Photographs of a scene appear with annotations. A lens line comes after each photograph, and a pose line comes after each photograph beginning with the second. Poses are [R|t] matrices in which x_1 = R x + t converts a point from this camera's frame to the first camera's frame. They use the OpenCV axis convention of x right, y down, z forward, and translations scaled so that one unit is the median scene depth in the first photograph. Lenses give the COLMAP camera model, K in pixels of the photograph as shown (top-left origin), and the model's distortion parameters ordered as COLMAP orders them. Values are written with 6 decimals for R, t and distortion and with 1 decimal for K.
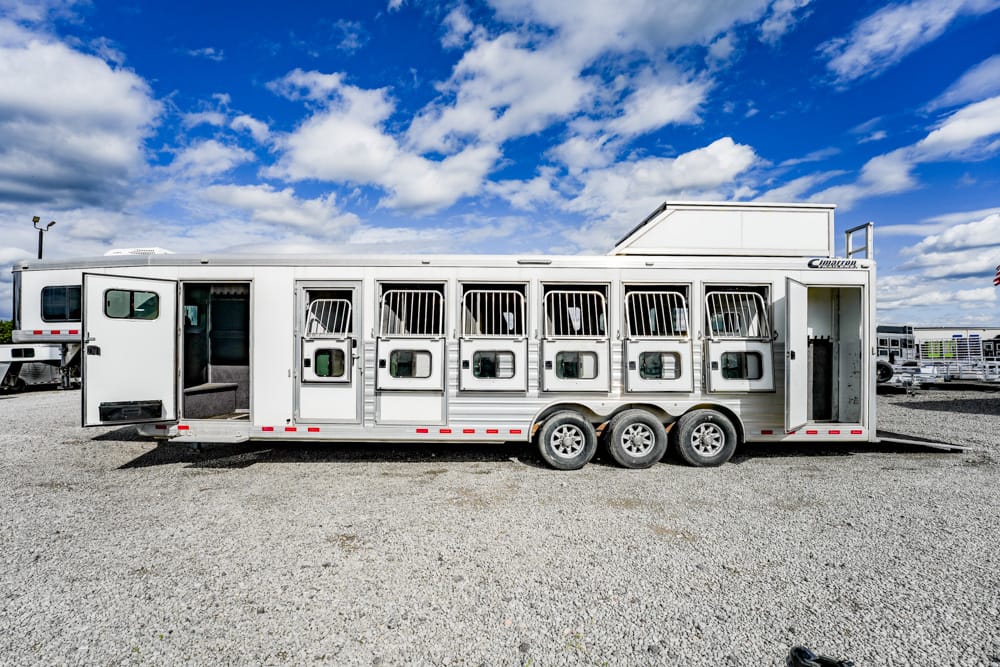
lens RADIAL K [[504.6, 0, 500.0], [0, 504.6, 333.5], [0, 0, 1]] dist [-0.020593, 0.000743]
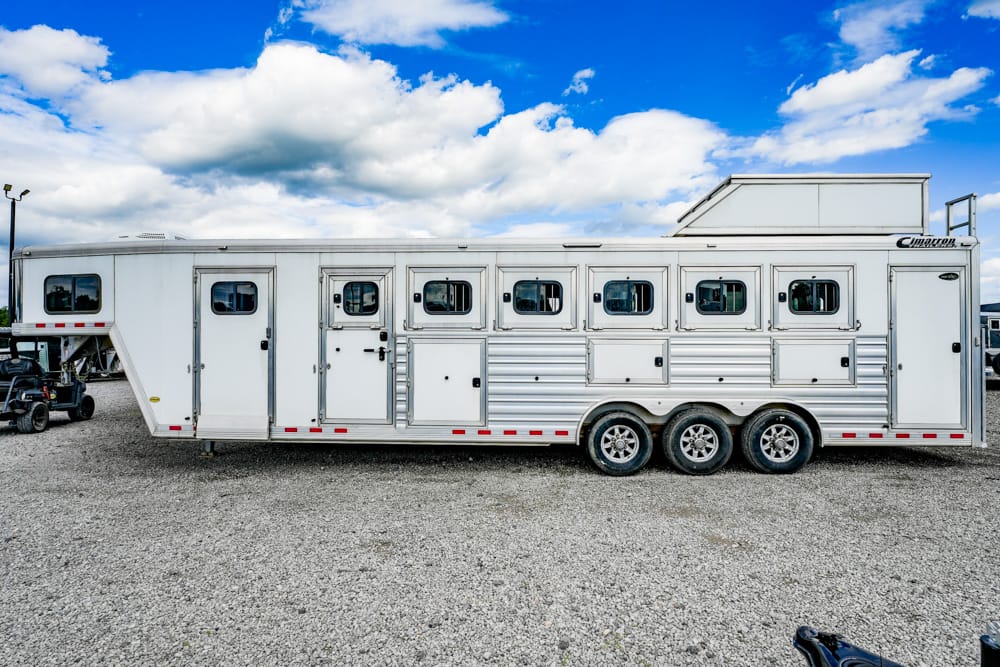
lens RADIAL K [[483.8, 0, 523.0], [0, 483.8, 337.9], [0, 0, 1]] dist [-0.000140, -0.000227]
pose [[0.999516, -0.003212, -0.030957, -0.009853], [0.003228, 0.999995, 0.000470, 0.020657], [0.030956, -0.000569, 0.999521, 0.115400]]
